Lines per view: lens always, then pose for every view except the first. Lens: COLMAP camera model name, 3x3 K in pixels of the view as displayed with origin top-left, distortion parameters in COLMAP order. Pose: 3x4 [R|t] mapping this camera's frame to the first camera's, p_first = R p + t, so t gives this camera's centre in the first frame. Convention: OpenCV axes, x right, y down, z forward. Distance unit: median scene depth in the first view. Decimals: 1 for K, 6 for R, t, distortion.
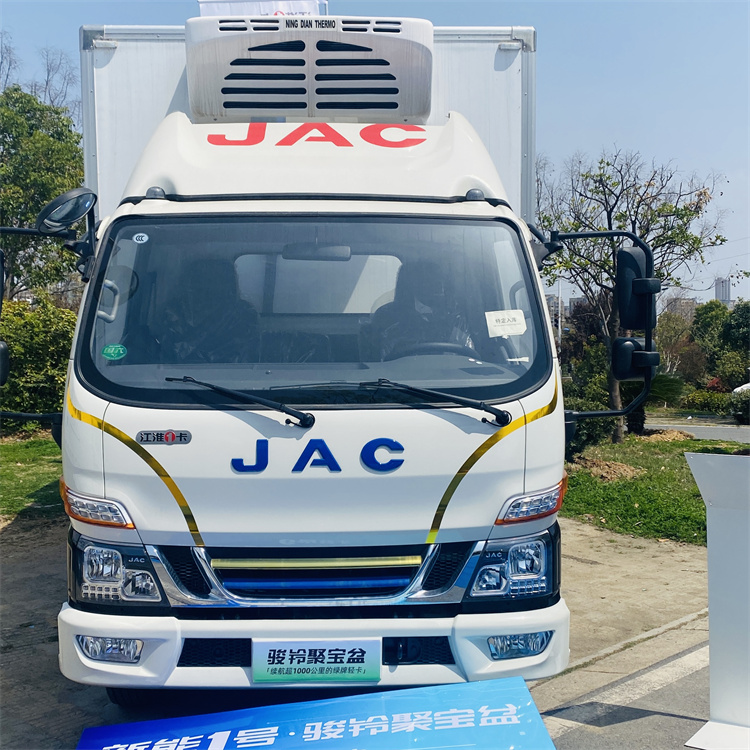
lens RADIAL K [[1041.4, 0, 374.4], [0, 1041.4, 352.5], [0, 0, 1]] dist [0.234052, -0.779940]
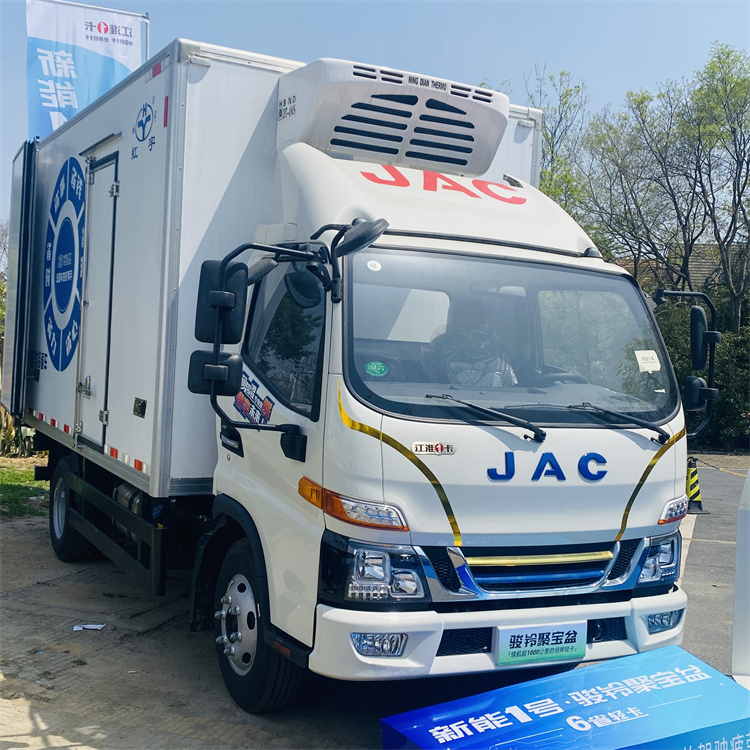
lens RADIAL K [[1041.4, 0, 374.4], [0, 1041.4, 352.5], [0, 0, 1]] dist [0.234052, -0.779940]
pose [[0.891129, 0.054525, 0.450462, -0.759241], [-0.042793, 0.998428, -0.036195, 0.022161], [-0.451727, 0.012977, 0.892062, 0.039979]]
